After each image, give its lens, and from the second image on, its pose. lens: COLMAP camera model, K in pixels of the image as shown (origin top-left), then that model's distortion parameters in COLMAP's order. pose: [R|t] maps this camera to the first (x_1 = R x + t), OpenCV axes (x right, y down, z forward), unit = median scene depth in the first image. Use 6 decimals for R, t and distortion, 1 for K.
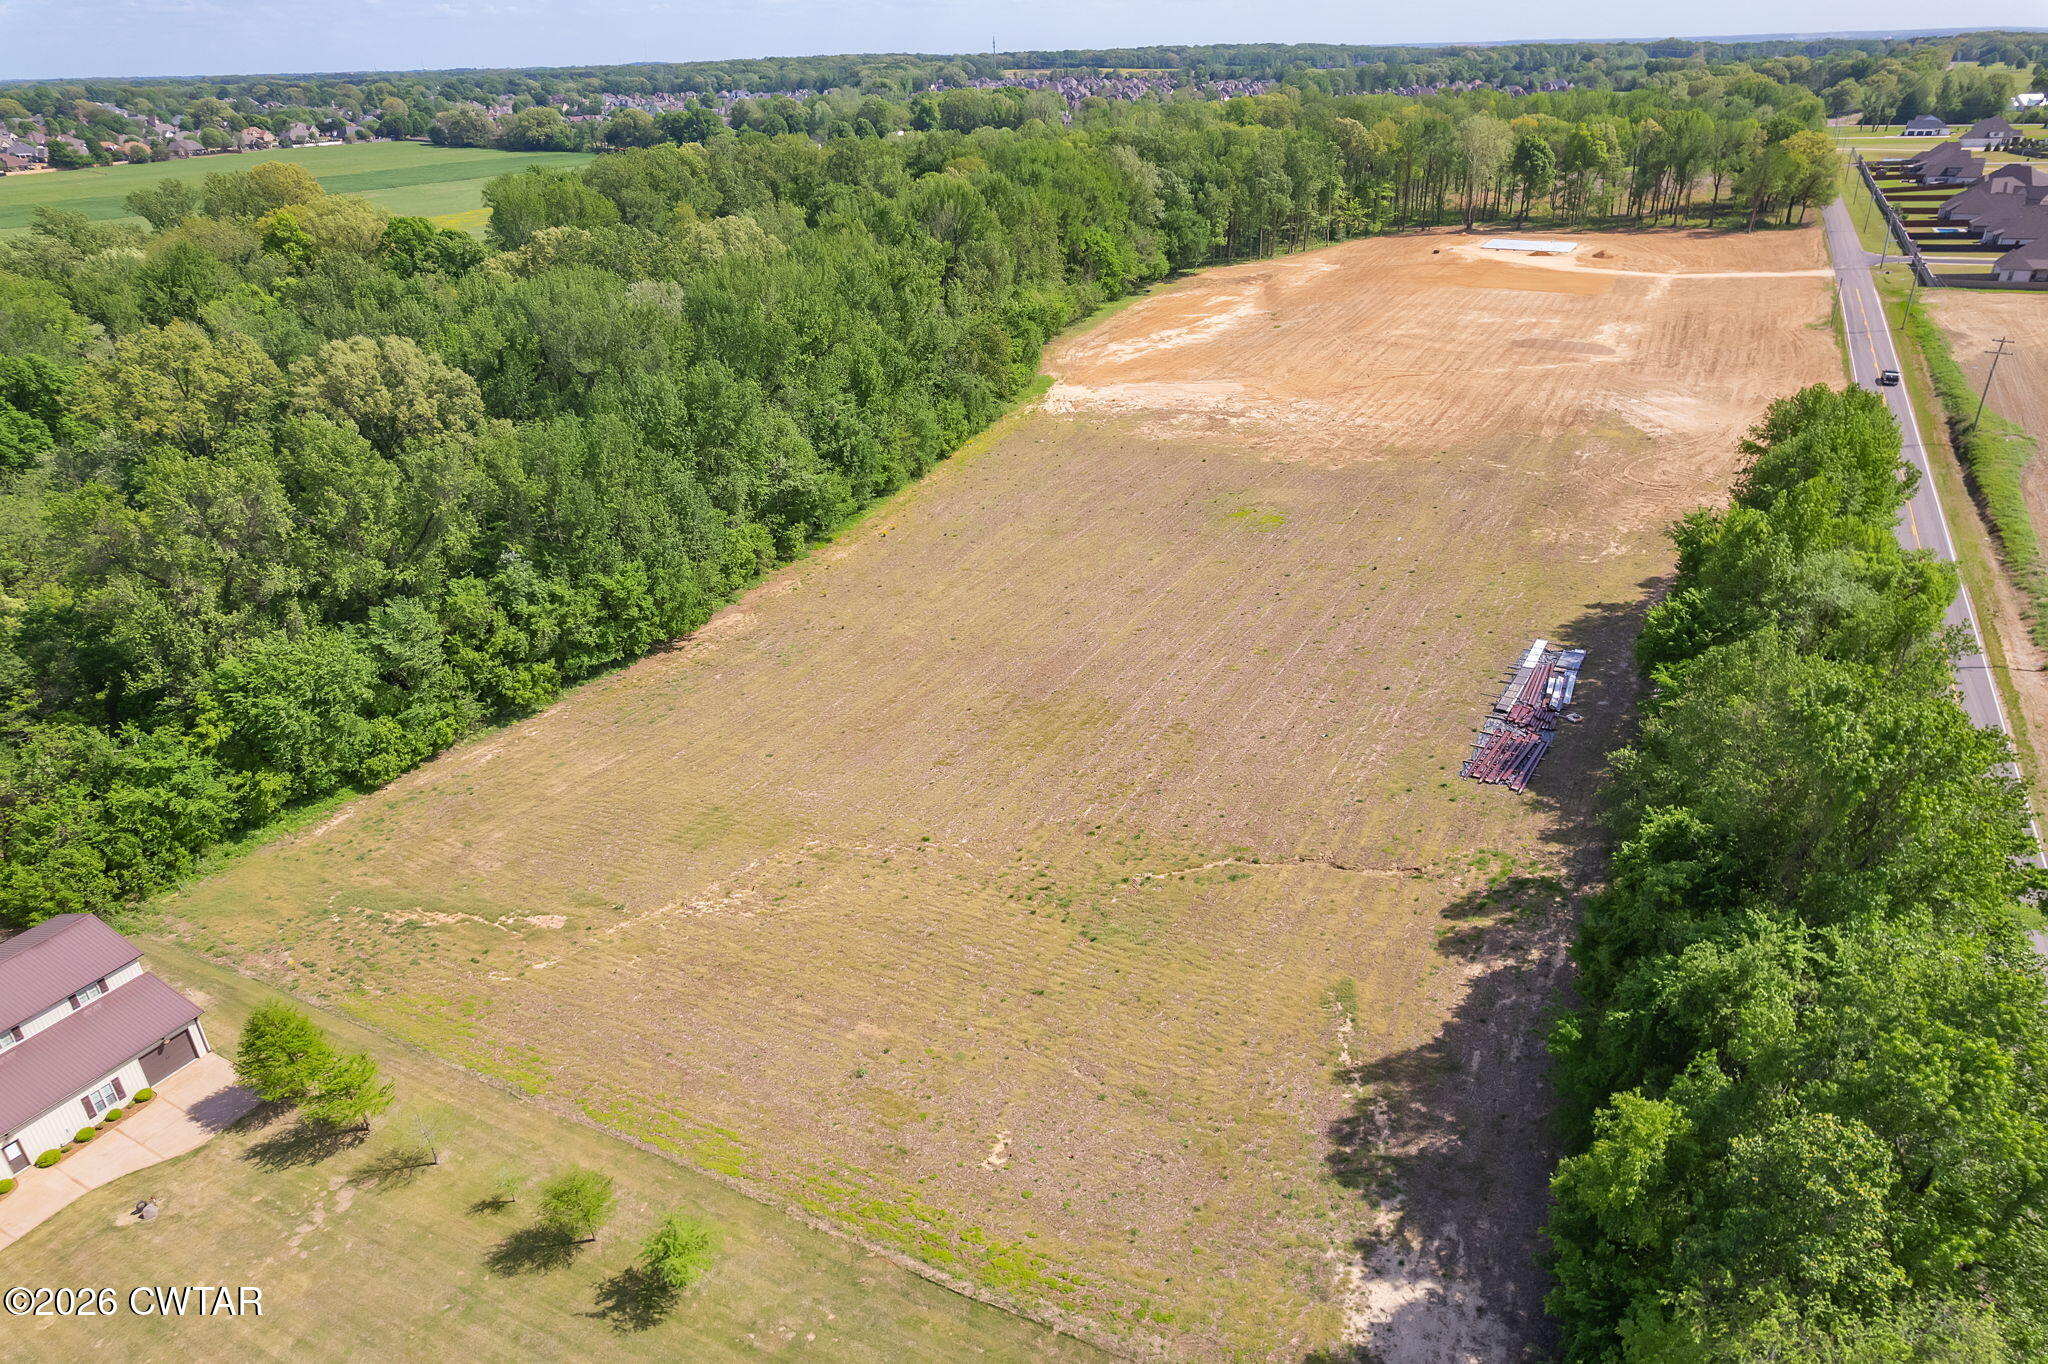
lens RADIAL K [[1312.8, 0, 1029.6], [0, 1312.8, 693.5], [0, 0, 1]] dist [-0.084819, 0.077233]
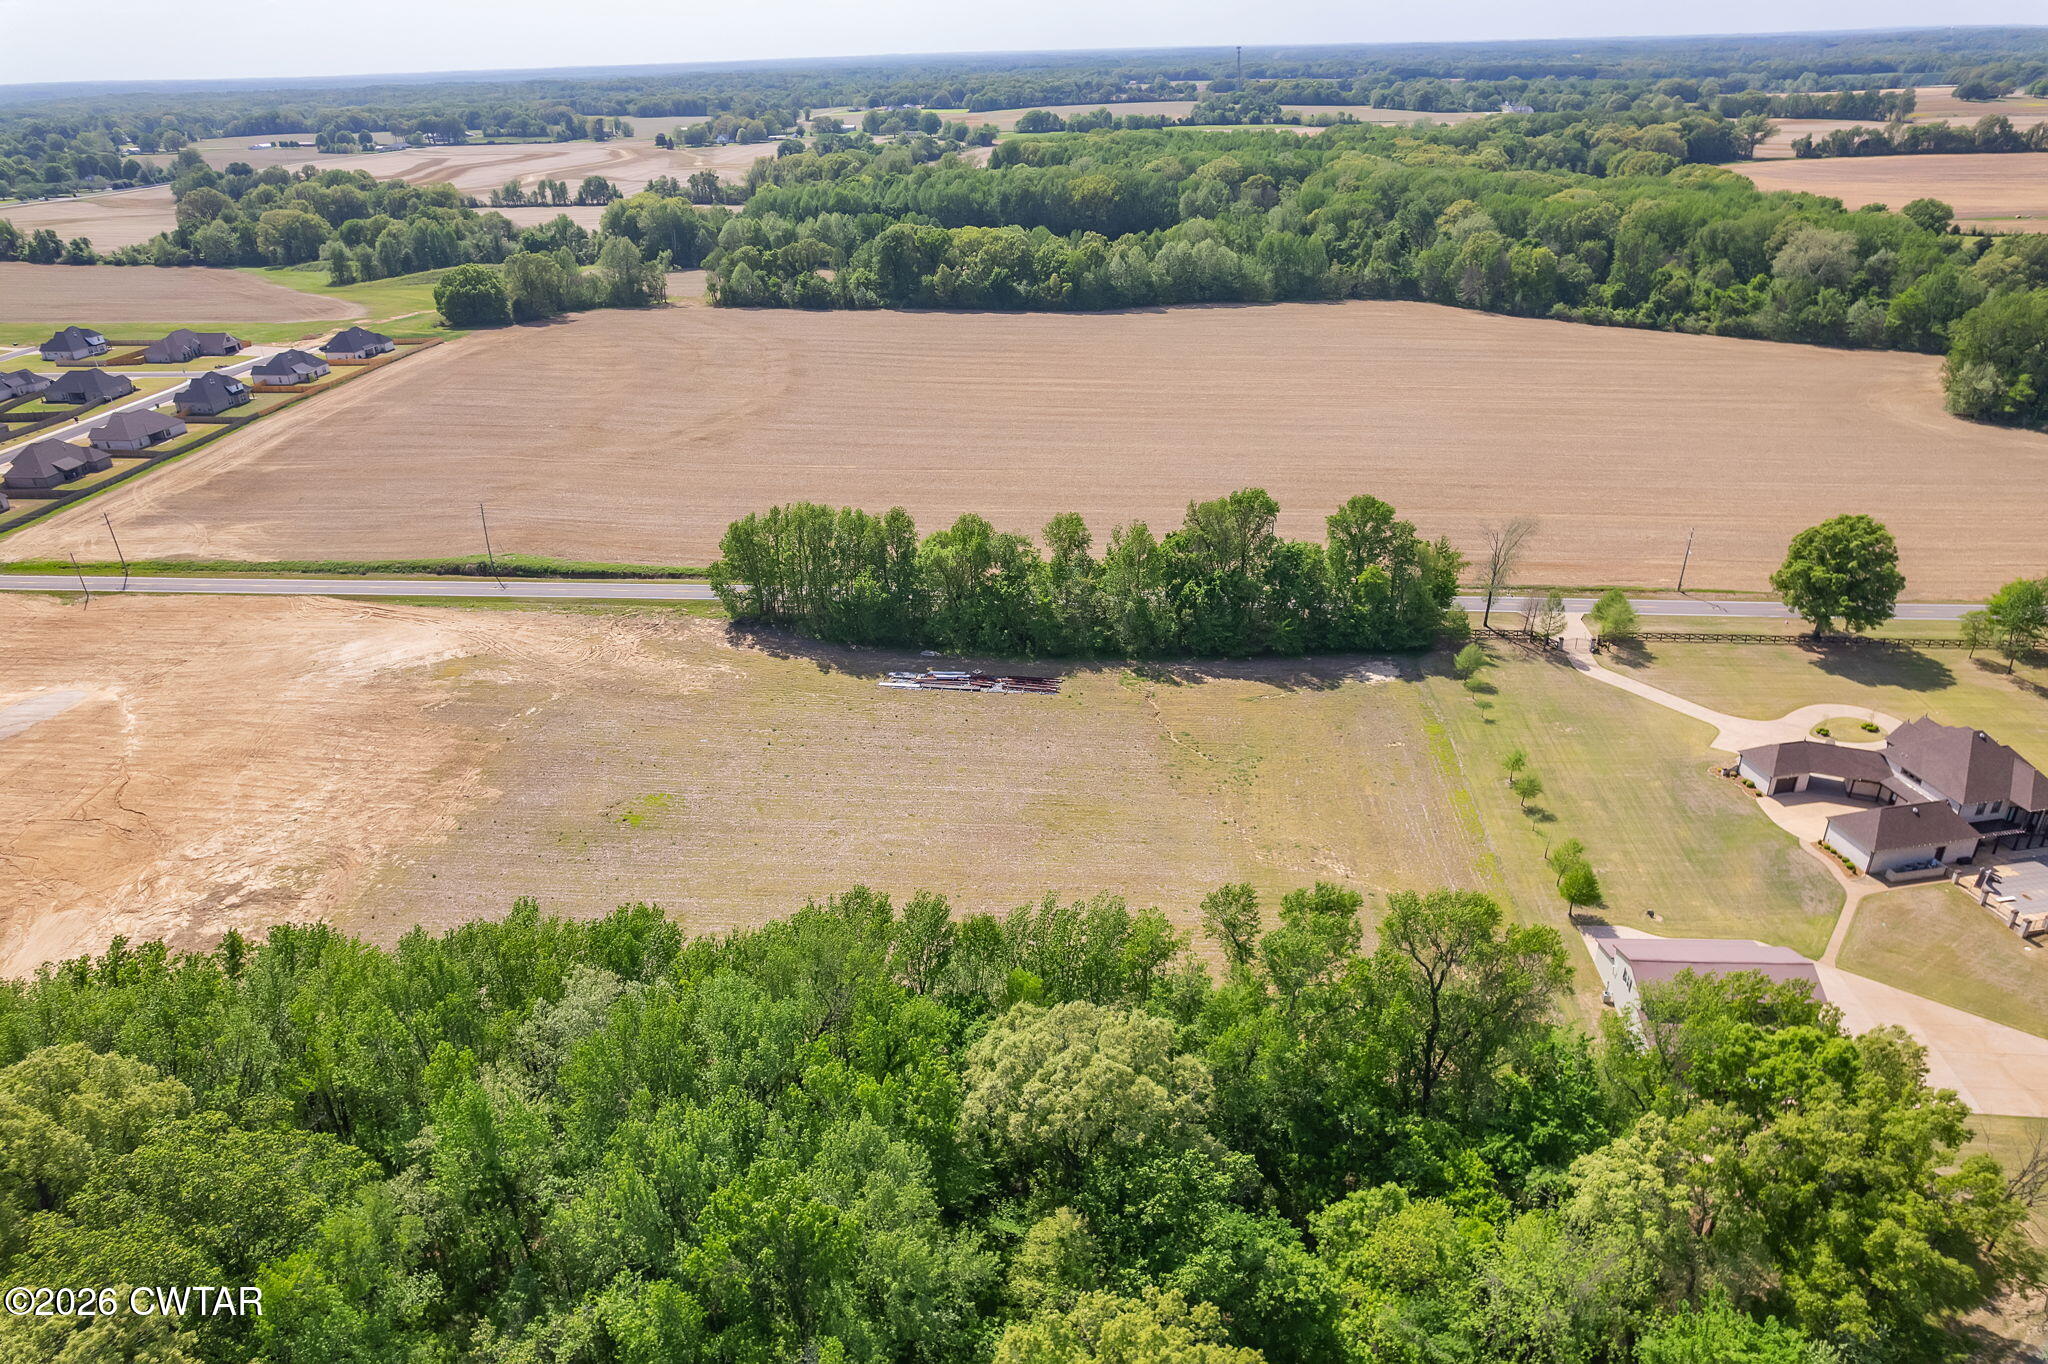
lens RADIAL K [[1312.8, 0, 1029.6], [0, 1312.8, 693.5], [0, 0, 1]] dist [-0.084819, 0.077233]
pose [[-0.396838, -0.378945, 0.836014, -1.044526], [0.441481, 0.719732, 0.535799, -0.810308], [-0.804745, 0.581710, -0.118320, 1.003911]]
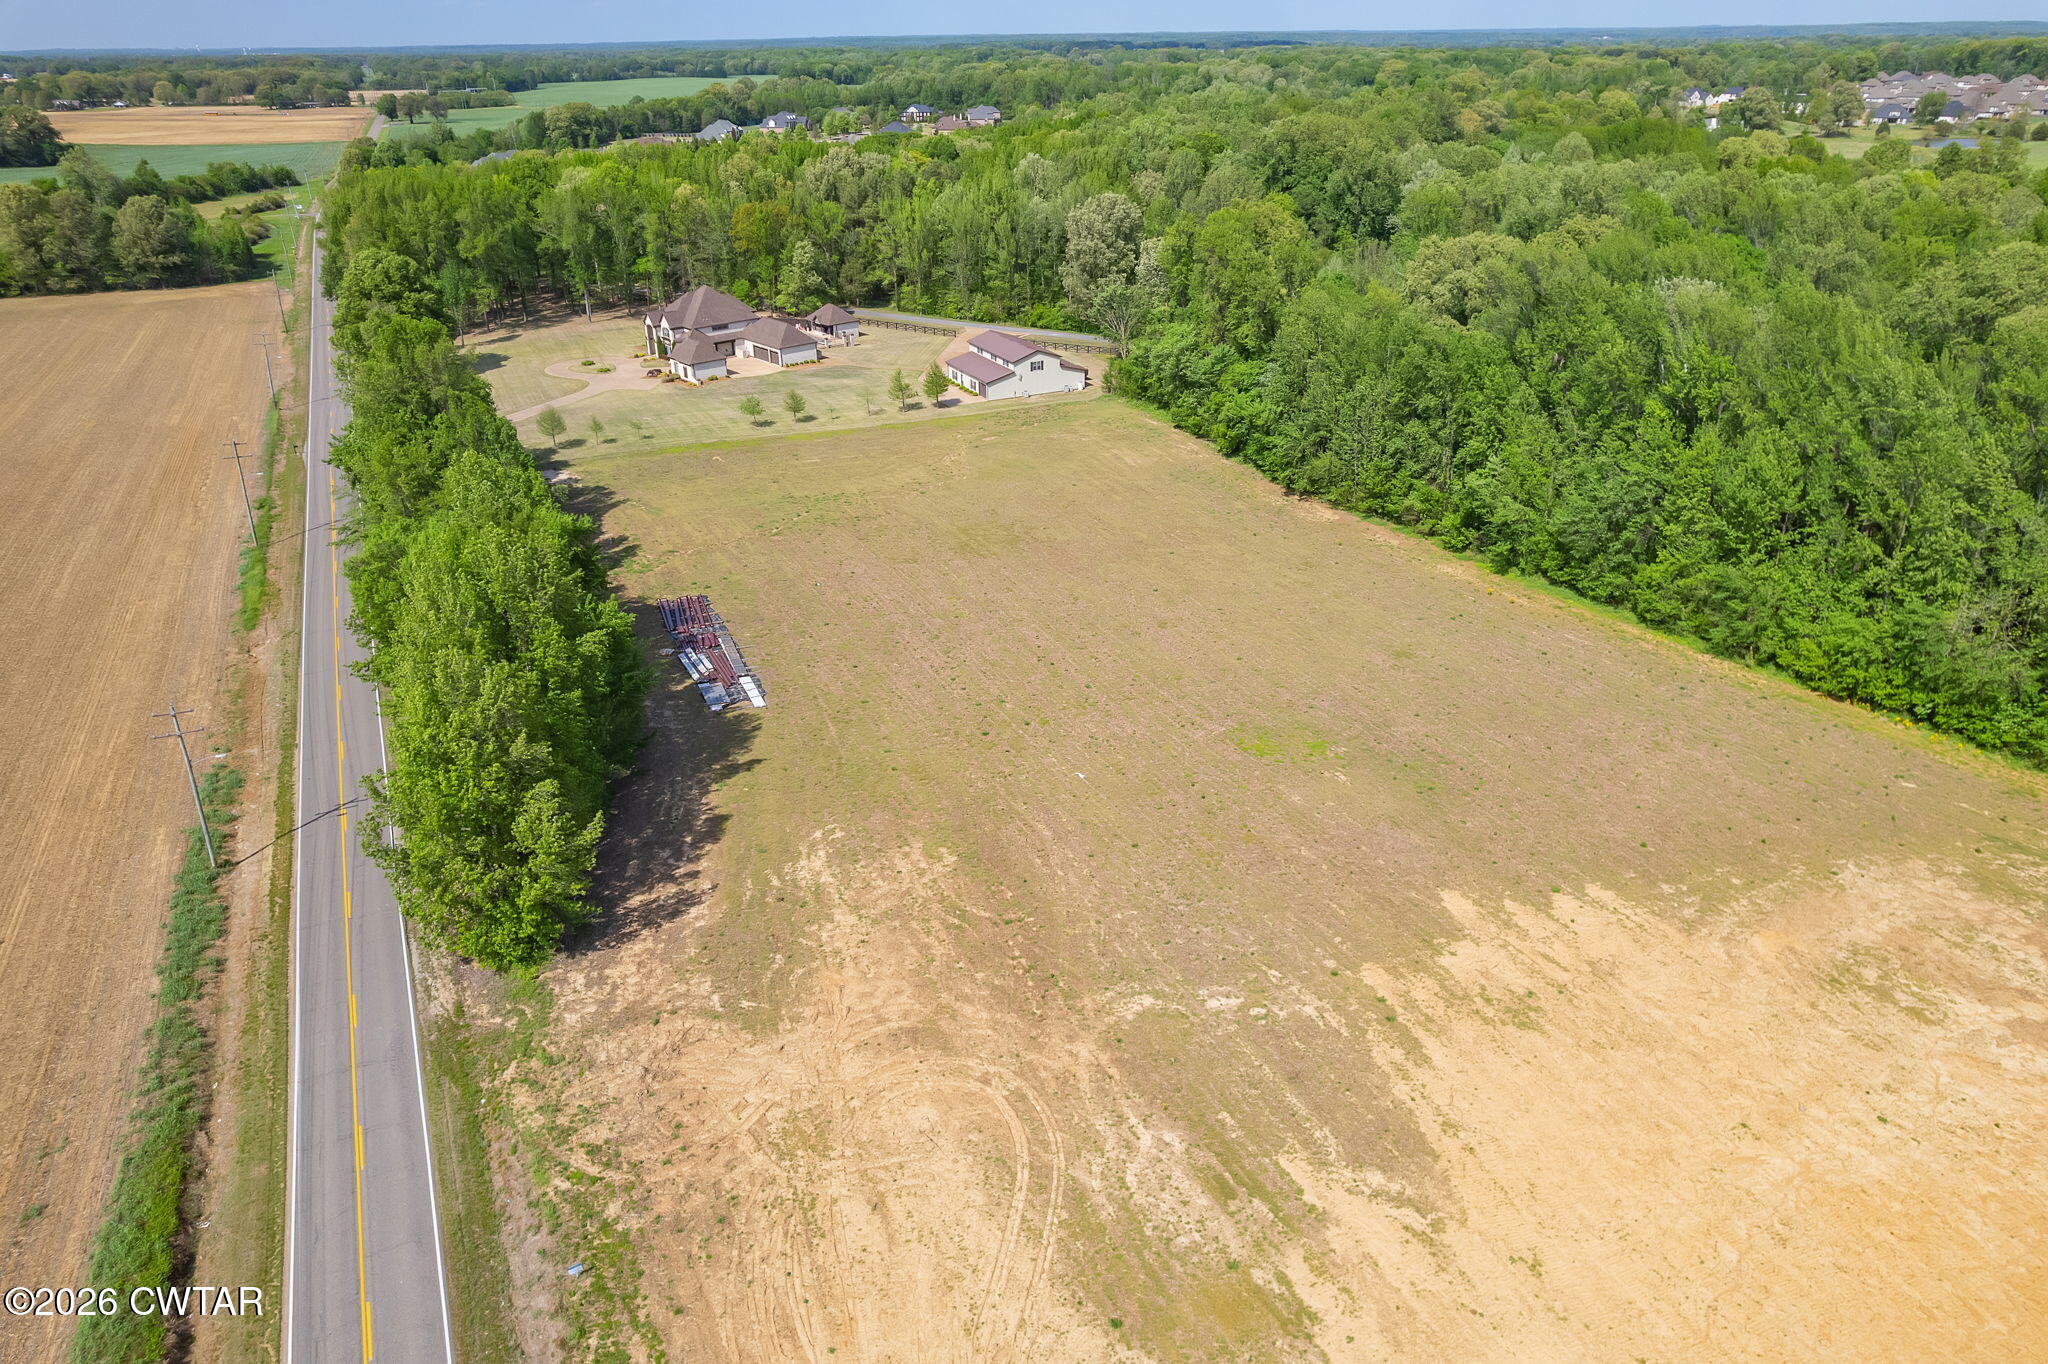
lens RADIAL K [[1312.8, 0, 1029.6], [0, 1312.8, 693.5], [0, 0, 1]] dist [-0.084819, 0.077233]
pose [[-0.587109, 0.397615, -0.705128, 0.885068], [-0.336092, 0.672706, 0.659173, -0.682695], [0.736441, 0.623994, -0.261317, 1.312172]]
